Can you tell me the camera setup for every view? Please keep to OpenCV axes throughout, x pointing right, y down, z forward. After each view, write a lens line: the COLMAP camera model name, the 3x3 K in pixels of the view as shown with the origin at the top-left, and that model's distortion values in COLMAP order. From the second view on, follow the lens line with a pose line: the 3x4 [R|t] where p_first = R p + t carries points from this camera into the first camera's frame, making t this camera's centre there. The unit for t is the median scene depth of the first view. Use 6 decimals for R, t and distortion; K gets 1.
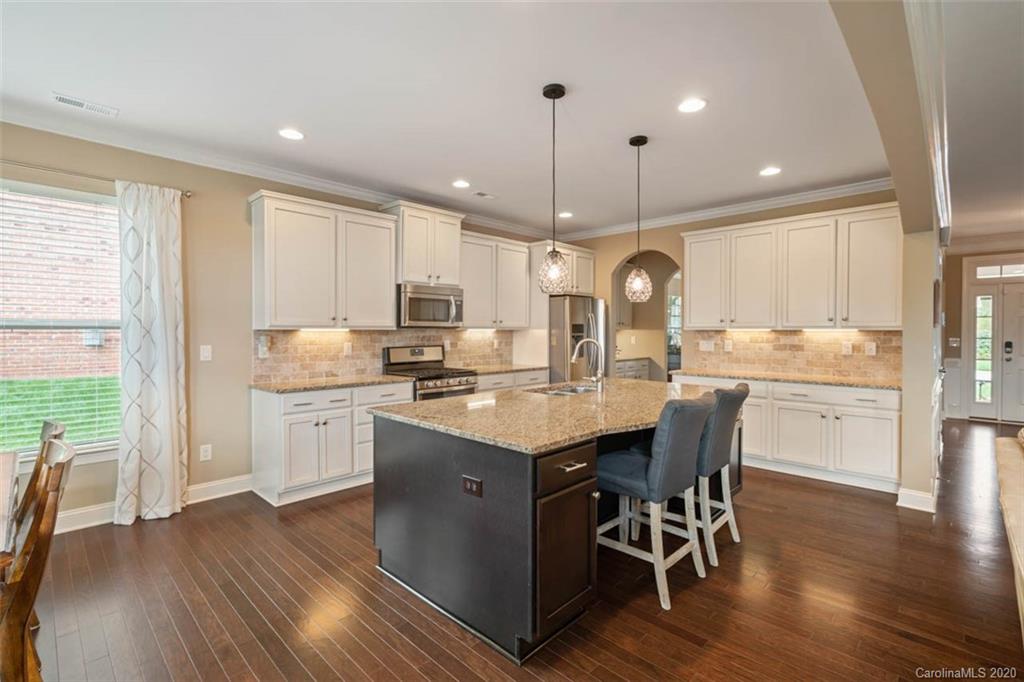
lens RADIAL K [[465.1, 0, 509.8], [0, 465.1, 338.2], [0, 0, 1]] dist [-0.011412, -0.000233]
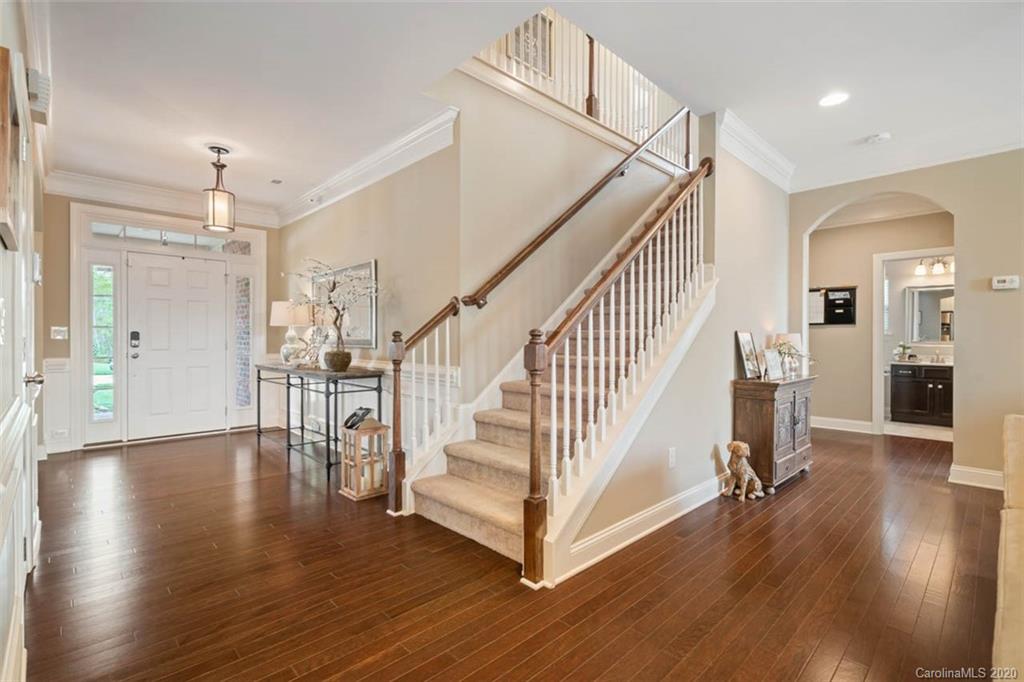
lens RADIAL K [[465.1, 0, 511.3], [0, 465.1, 336.3], [0, 0, 1]] dist [-0.011412, -0.000233]
pose [[0.029808, -0.006466, 0.999535, 0.185174], [0.010104, 0.999930, 0.006167, 0.008004], [-0.999505, 0.009915, 0.029871, 0.188829]]
